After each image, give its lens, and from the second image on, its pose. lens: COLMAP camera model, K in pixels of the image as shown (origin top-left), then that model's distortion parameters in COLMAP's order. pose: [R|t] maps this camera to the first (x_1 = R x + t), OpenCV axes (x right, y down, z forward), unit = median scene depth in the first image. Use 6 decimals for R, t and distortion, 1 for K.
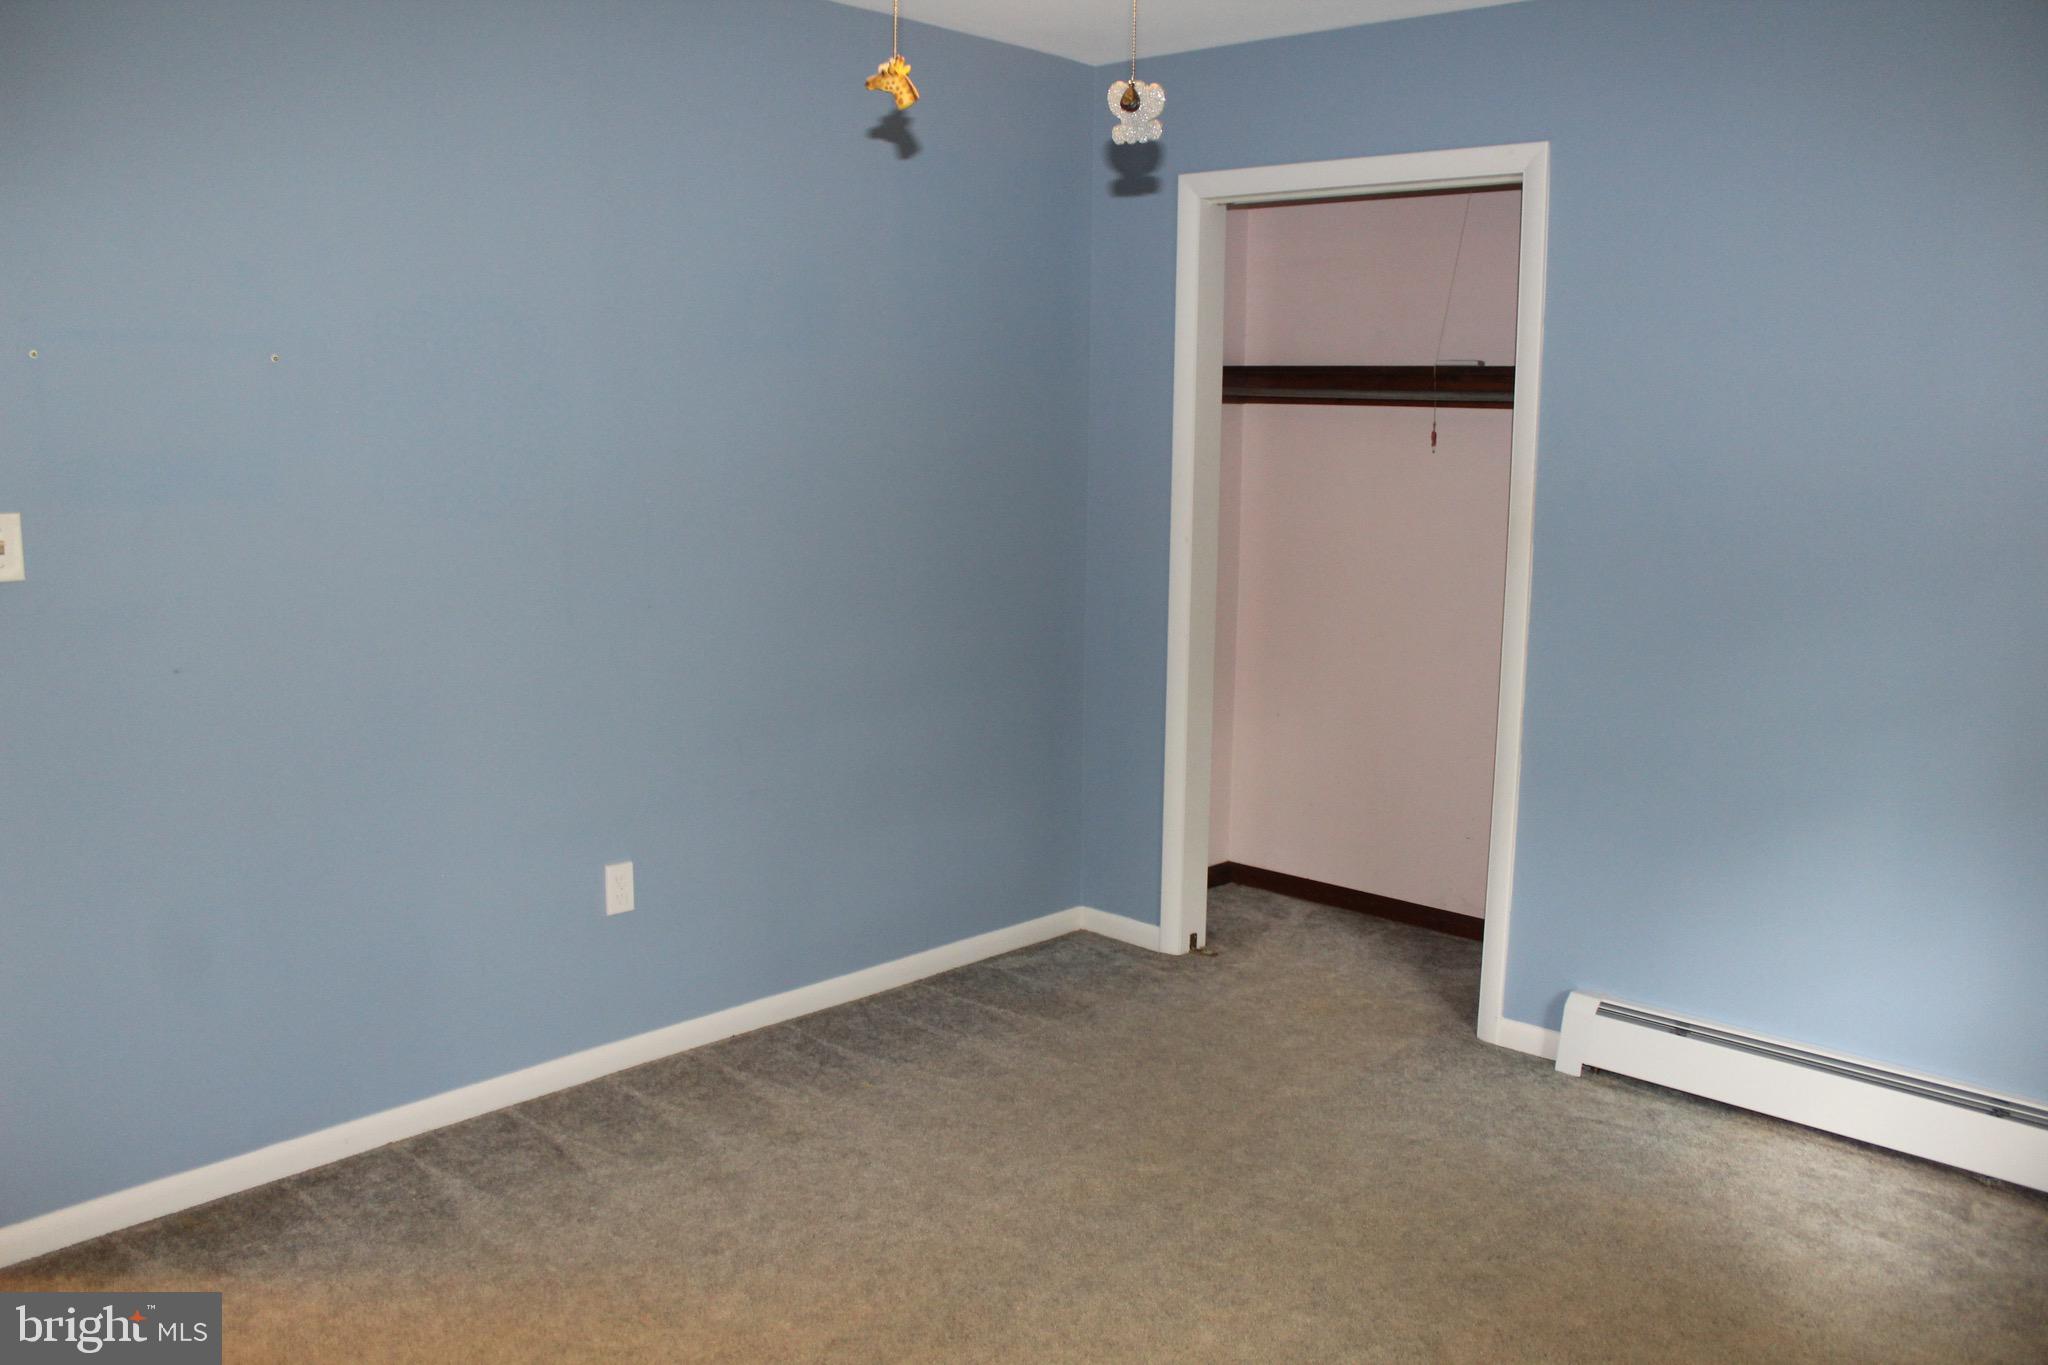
lens RADIAL K [[1696.3, 0, 1004.0], [0, 1696.3, 660.9], [0, 0, 1]] dist [-0.159927, 0.136738]
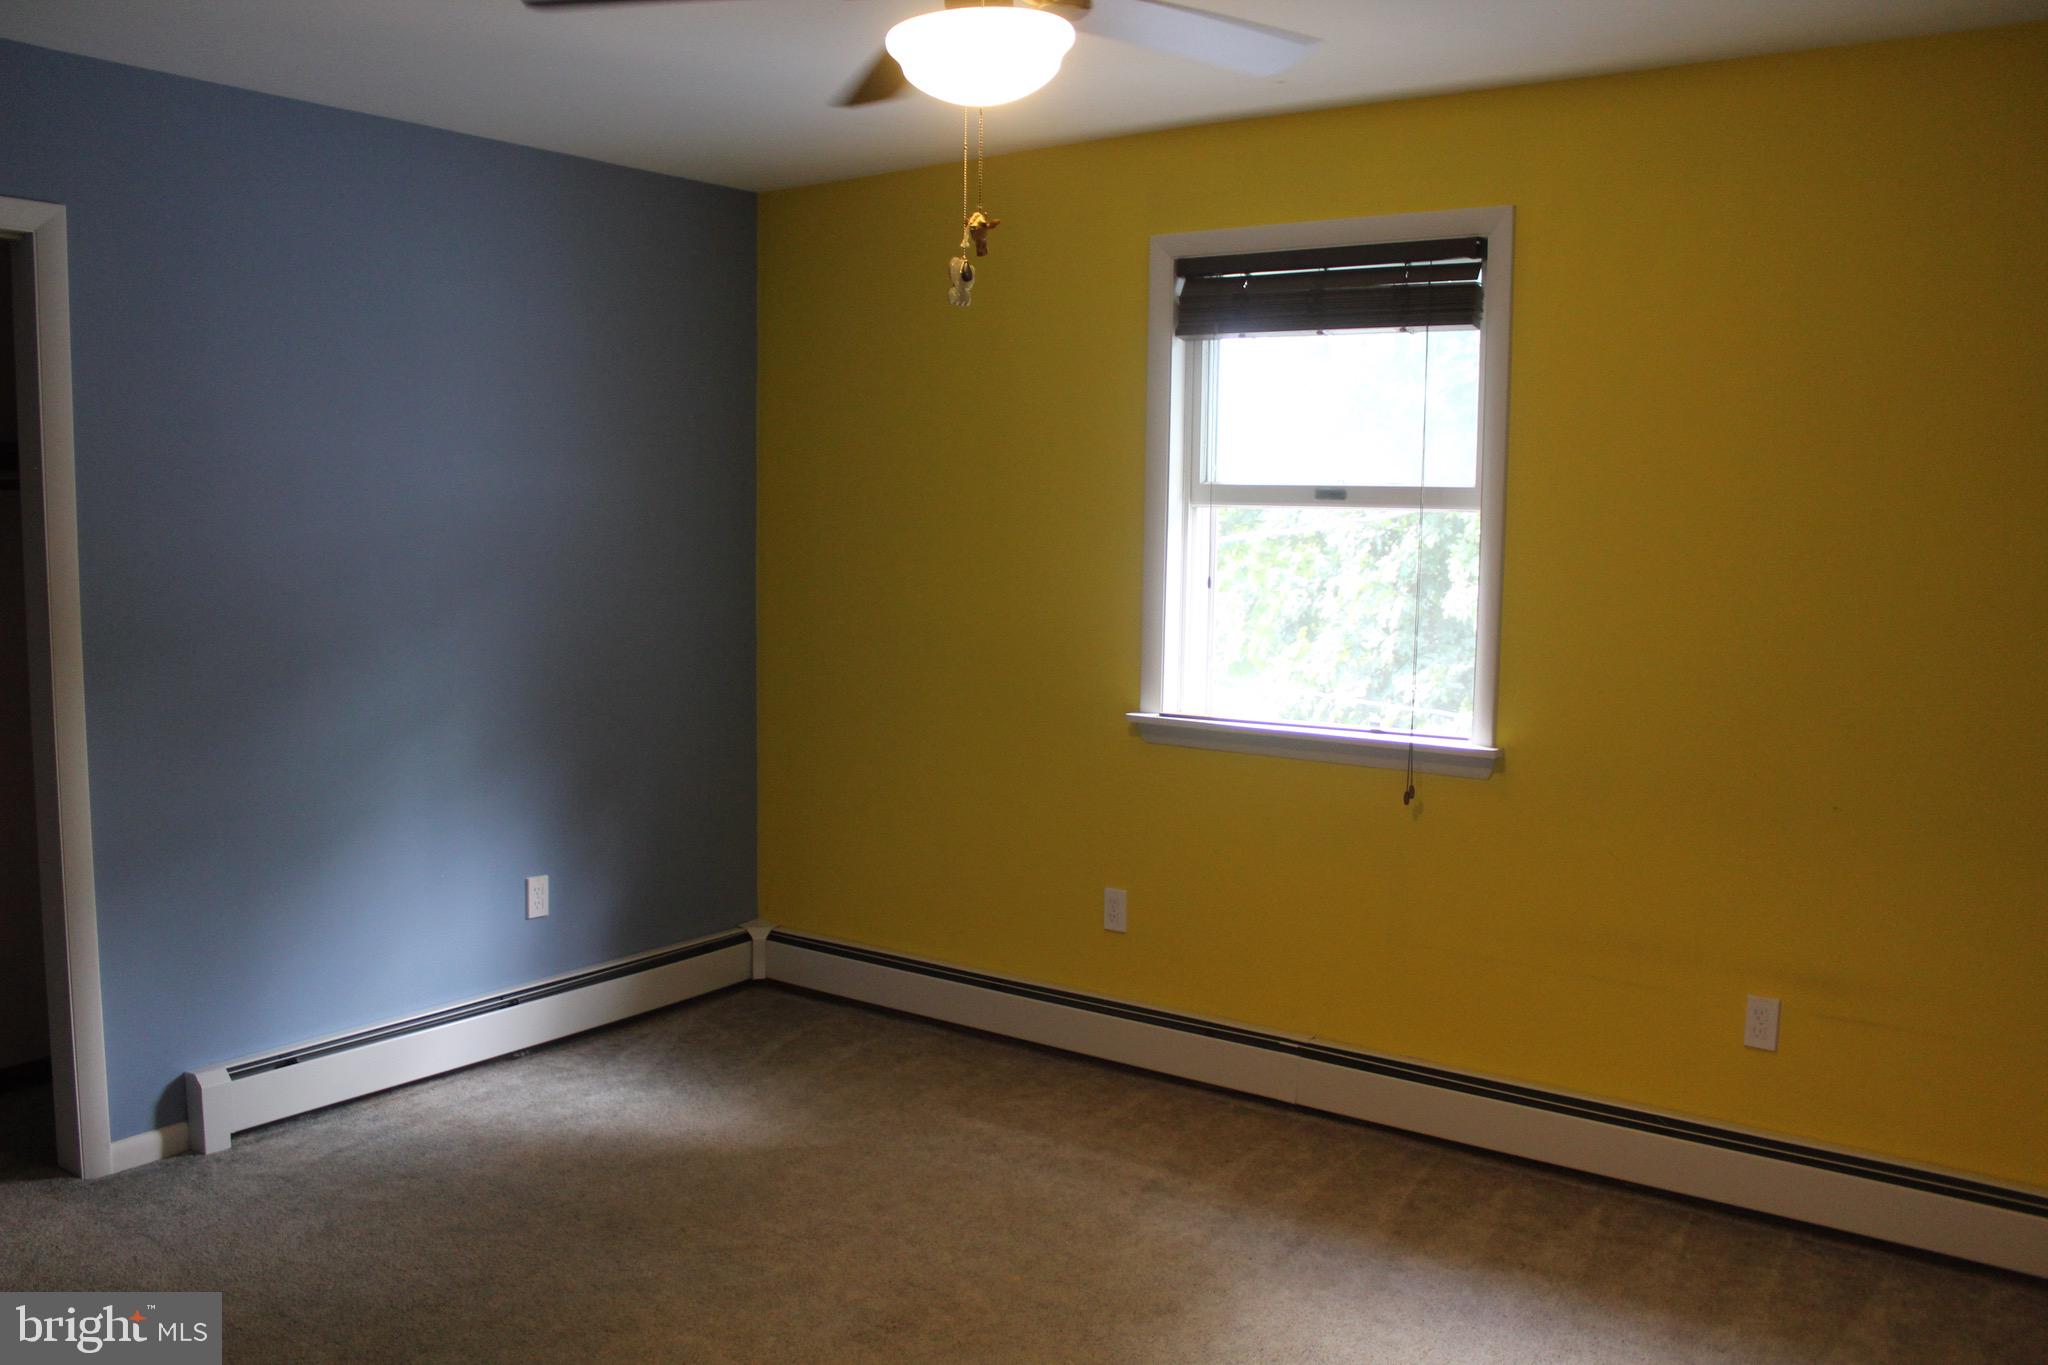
lens RADIAL K [[1696.3, 0, 1004.0], [0, 1696.3, 660.9], [0, 0, 1]] dist [-0.159927, 0.136738]
pose [[-0.117936, -0.108043, 0.987126, -0.706487], [0.134391, 0.983181, 0.123668, -0.107223], [-0.983885, 0.147246, -0.101432, 0.637523]]
